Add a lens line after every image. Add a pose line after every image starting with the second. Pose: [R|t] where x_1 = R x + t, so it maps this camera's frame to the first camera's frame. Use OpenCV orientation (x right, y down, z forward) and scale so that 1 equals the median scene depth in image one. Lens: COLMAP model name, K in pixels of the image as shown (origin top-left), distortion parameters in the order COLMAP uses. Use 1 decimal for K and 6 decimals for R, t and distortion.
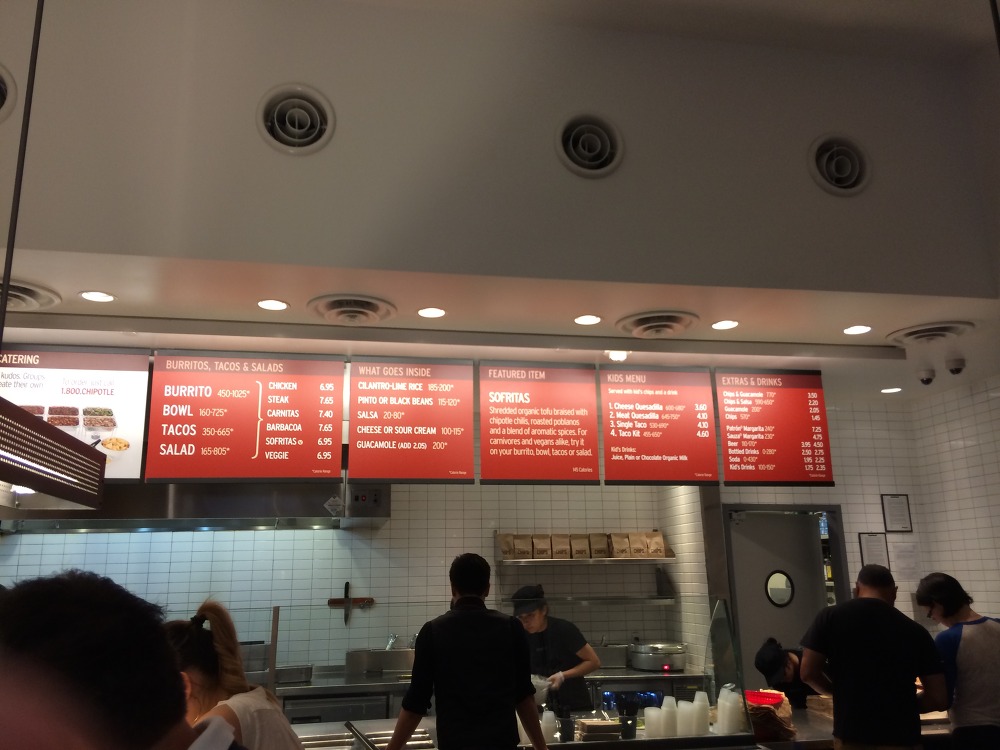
lens RADIAL K [[875.5, 0, 500.9], [0, 875.5, 373.4], [0, 0, 1]] dist [0.101292, -0.032223]
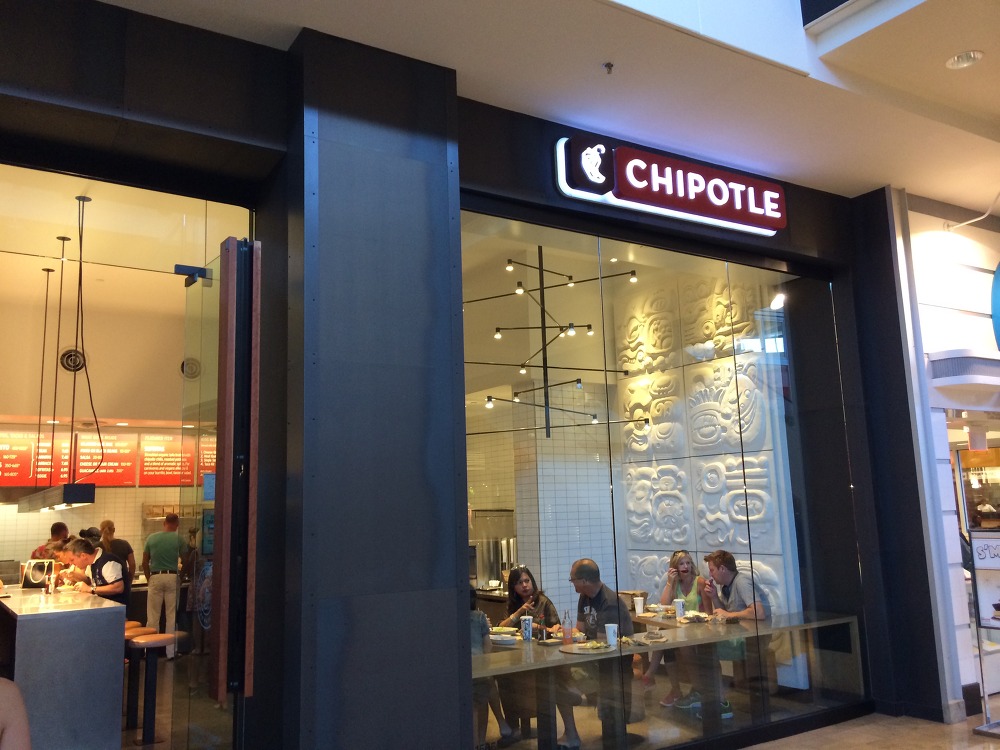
lens RADIAL K [[875.5, 0, 496.5], [0, 875.5, 375.1], [0, 0, 1]] dist [0.101292, -0.032223]
pose [[0.928623, 0.051324, 0.367459, -0.024146], [-0.071944, 0.996497, 0.042629, -0.337264], [-0.363984, -0.066023, 0.929062, -1.511585]]
